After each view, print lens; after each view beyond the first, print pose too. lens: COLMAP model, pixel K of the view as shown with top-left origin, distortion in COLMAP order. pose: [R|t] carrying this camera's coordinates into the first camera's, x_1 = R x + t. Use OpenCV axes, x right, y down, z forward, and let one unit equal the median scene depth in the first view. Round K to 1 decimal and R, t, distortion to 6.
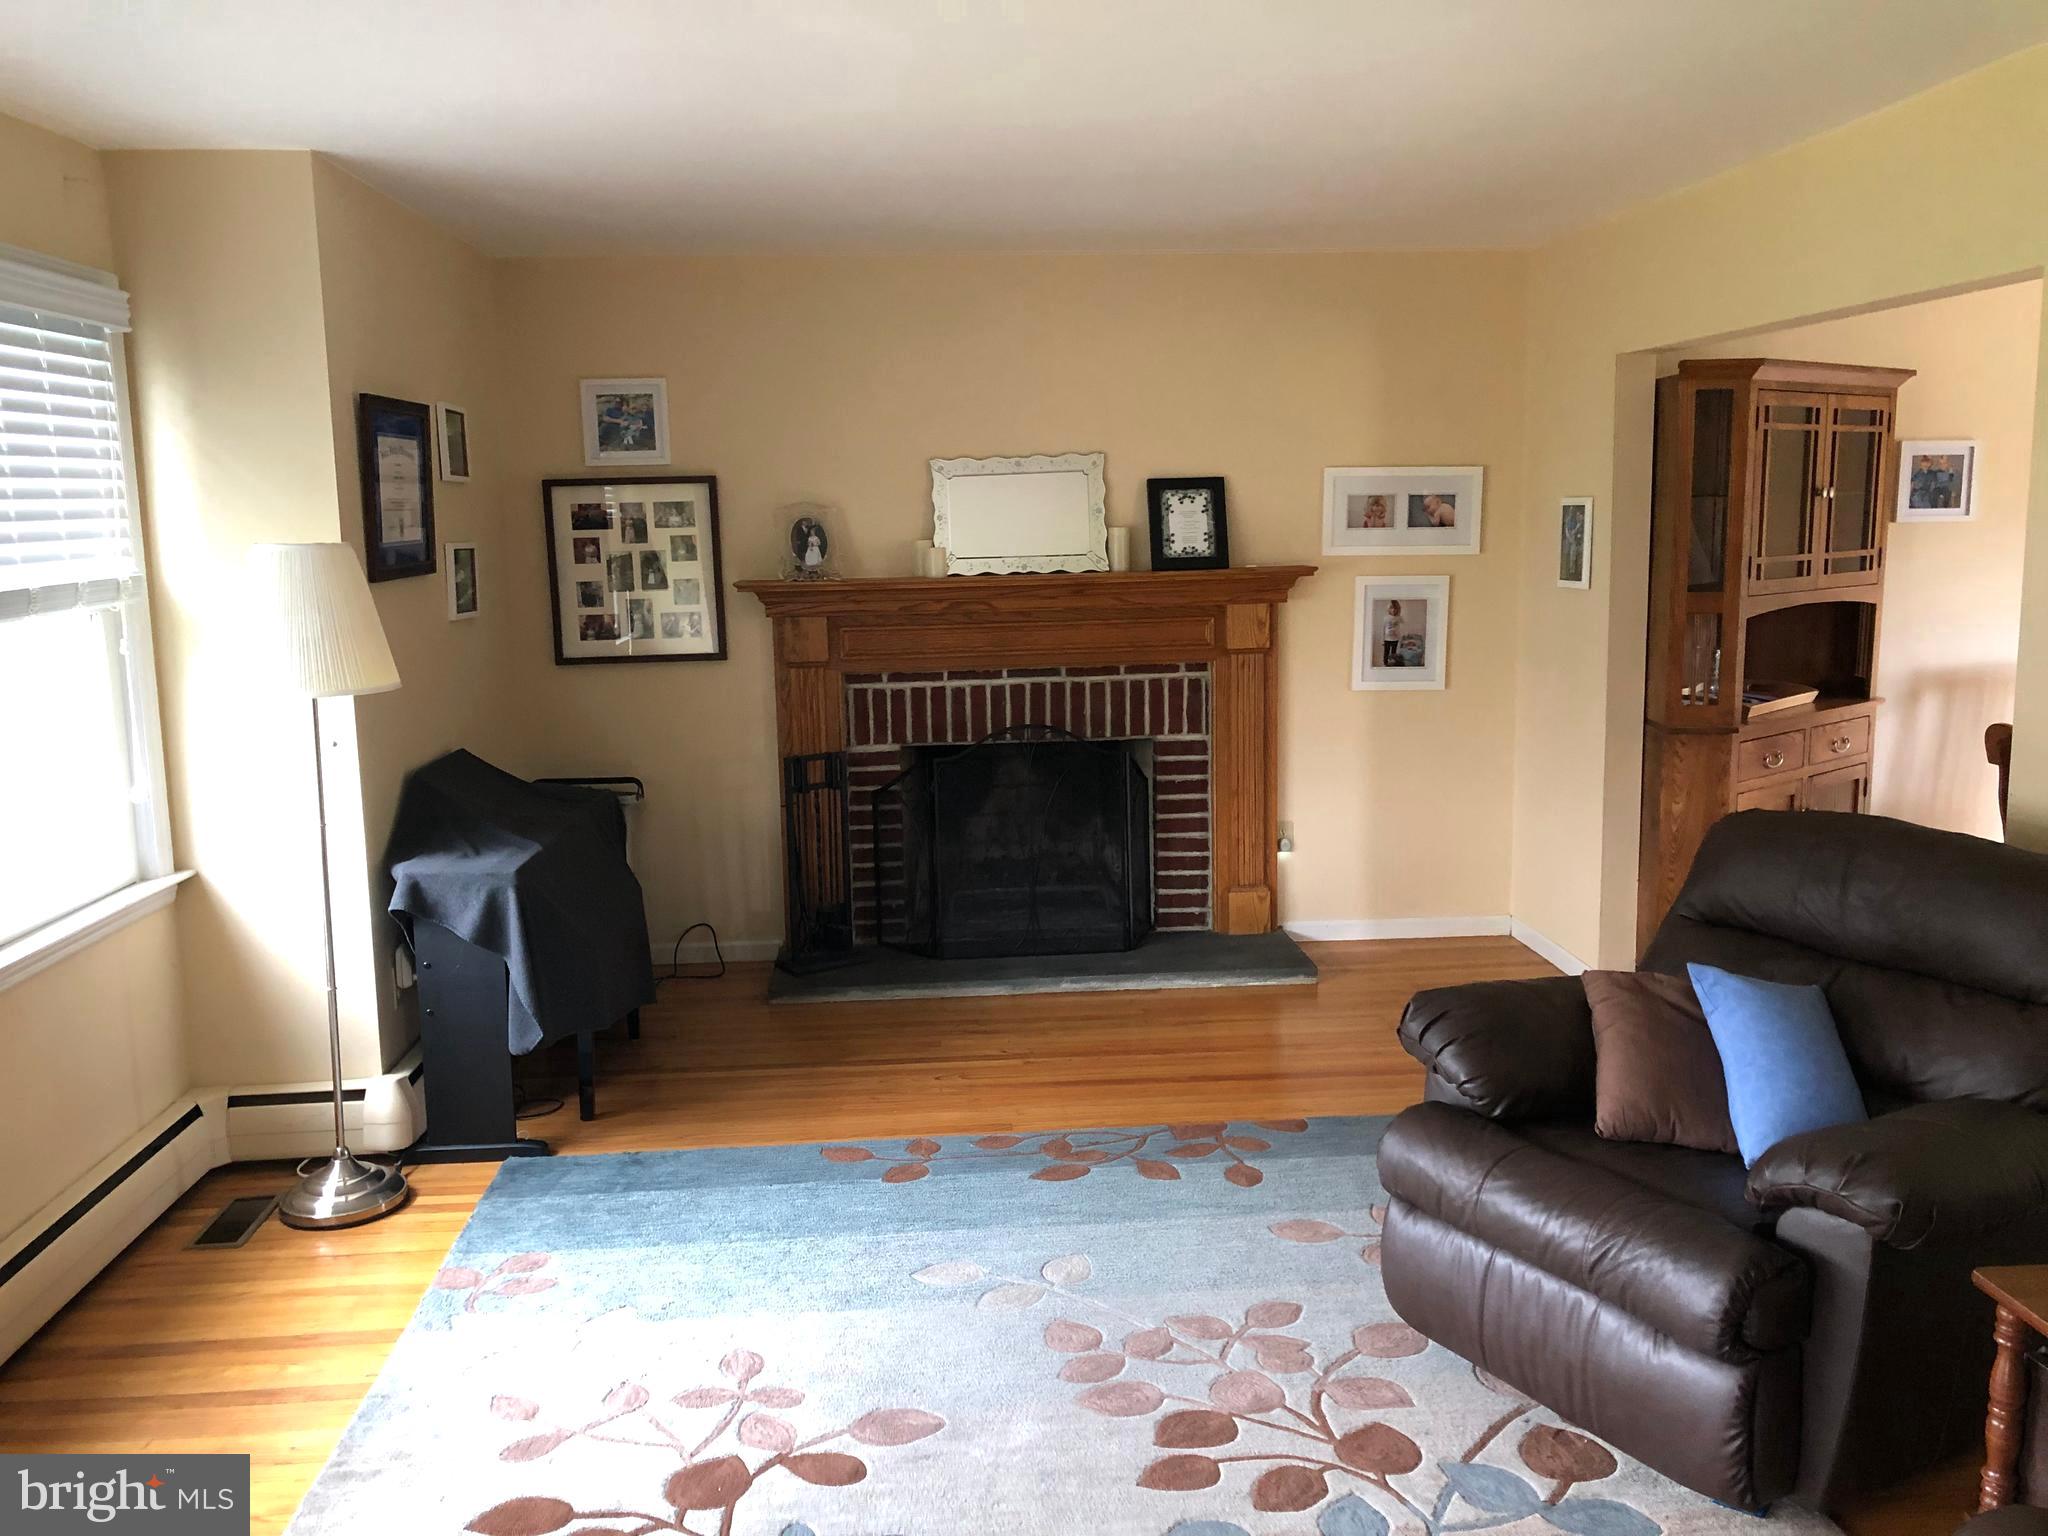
lens RADIAL K [[1639.5, 0, 1017.4], [0, 1639.5, 775.9], [0, 0, 1]] dist [0.034177, -0.025210]
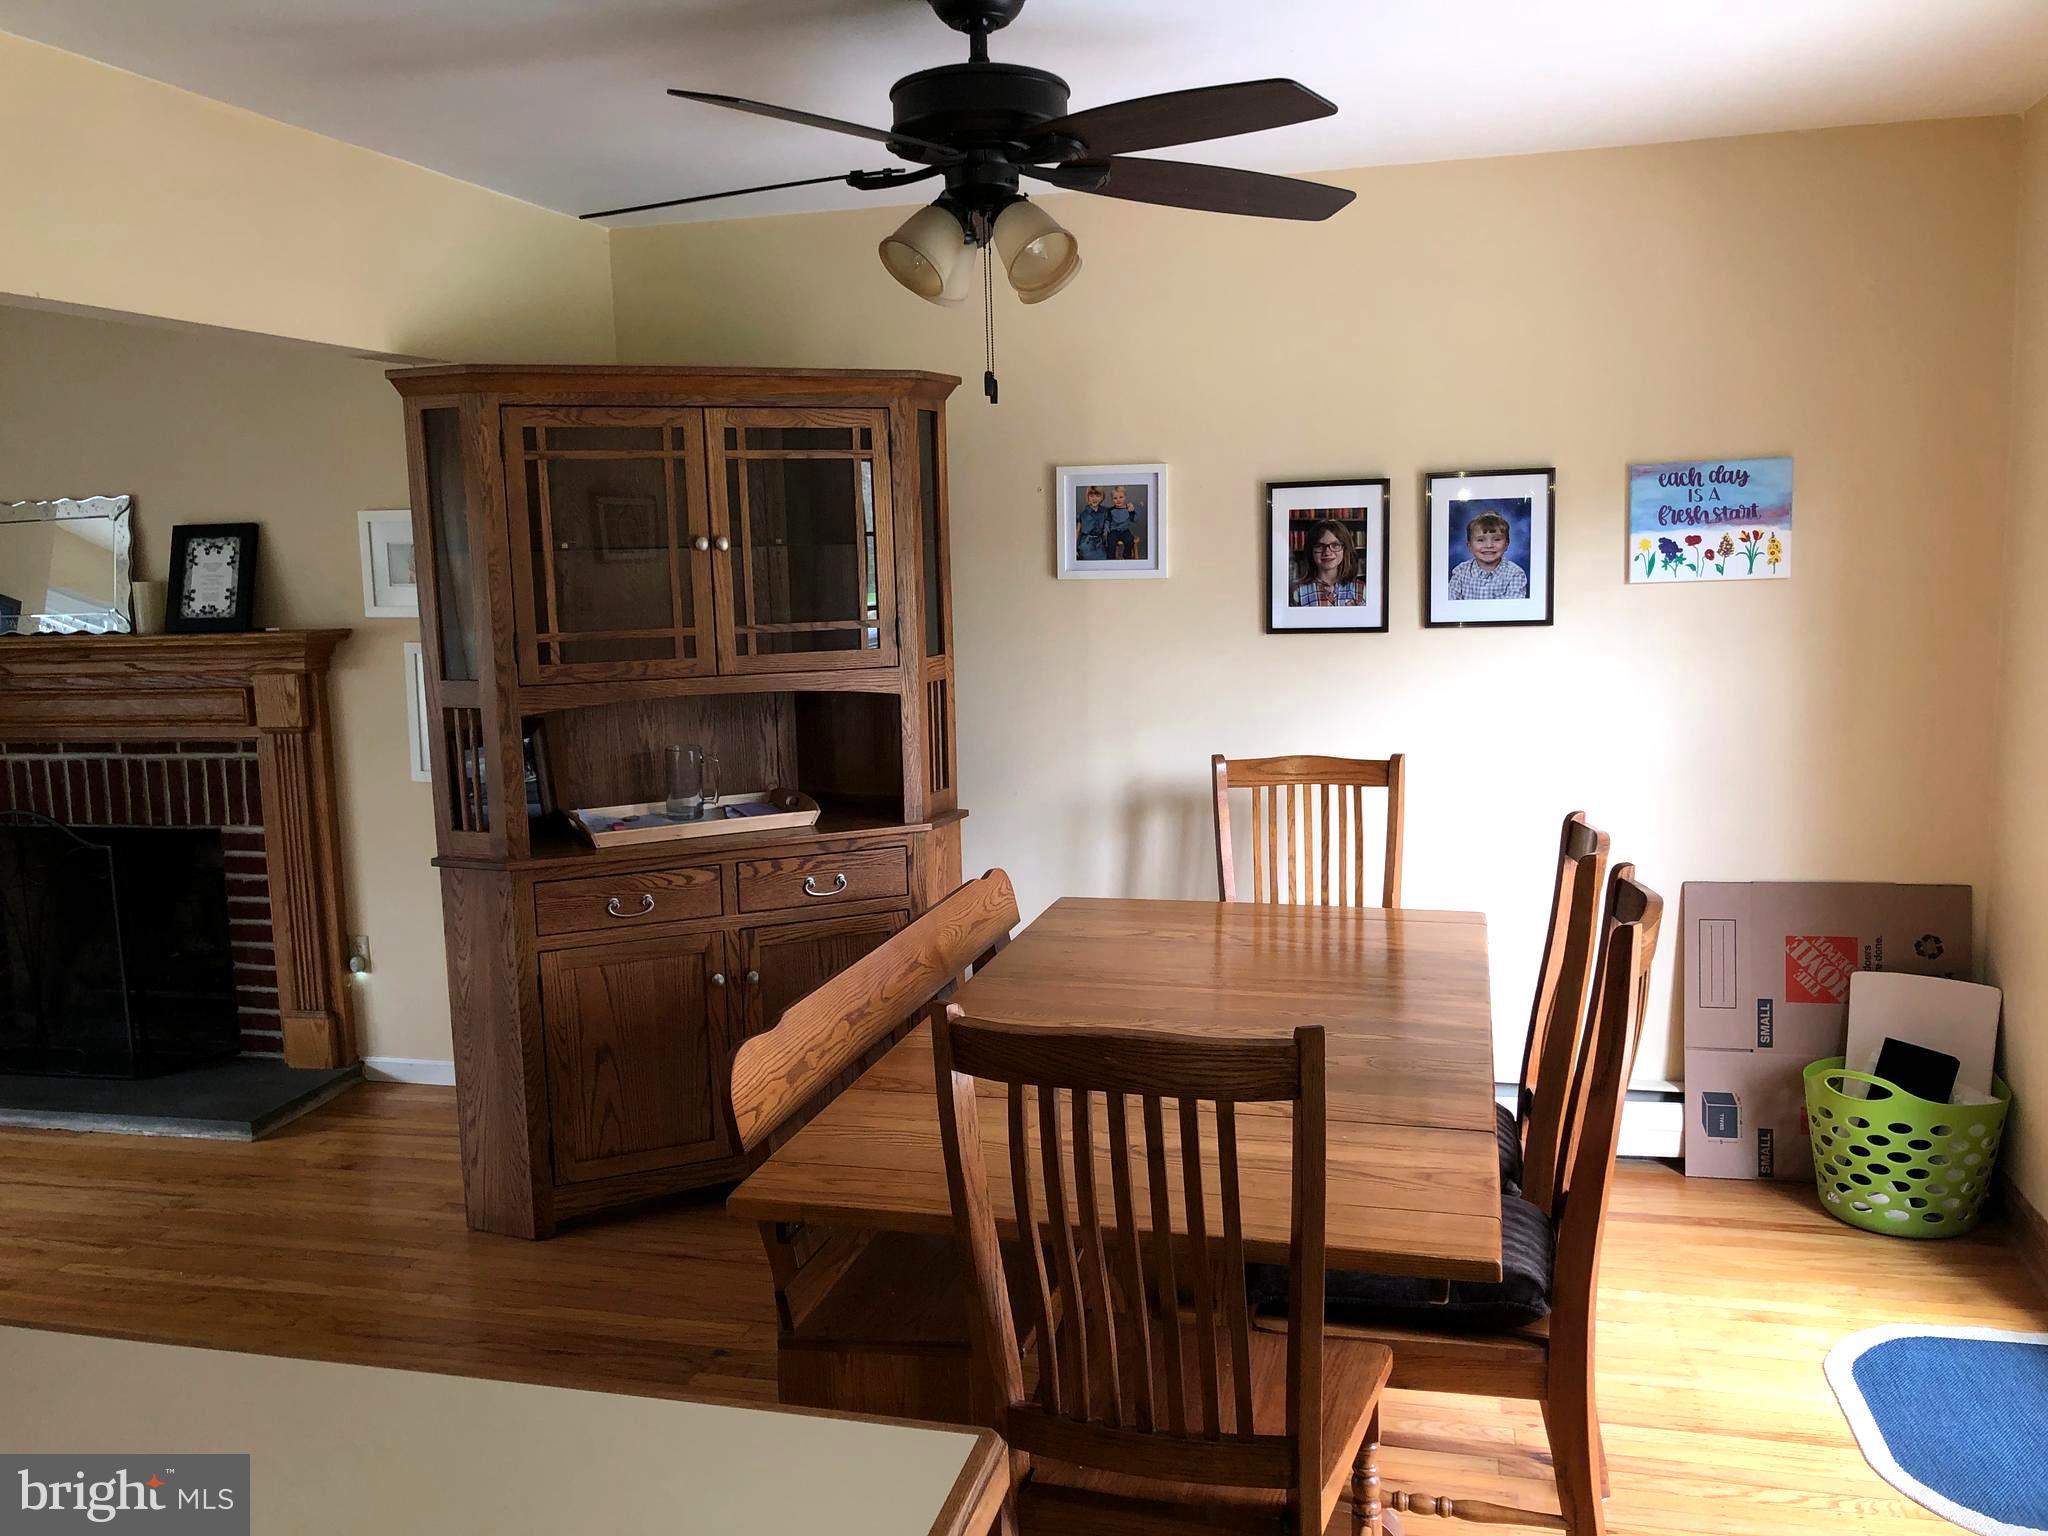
lens RADIAL K [[1639.5, 0, 1027.7], [0, 1639.5, 762.4], [0, 0, 1]] dist [0.034177, -0.025210]
pose [[0.952380, 0.033859, -0.303028, 0.747756], [-0.041178, 0.998993, -0.017793, -0.059852], [0.302121, 0.029424, 0.952815, 0.313978]]
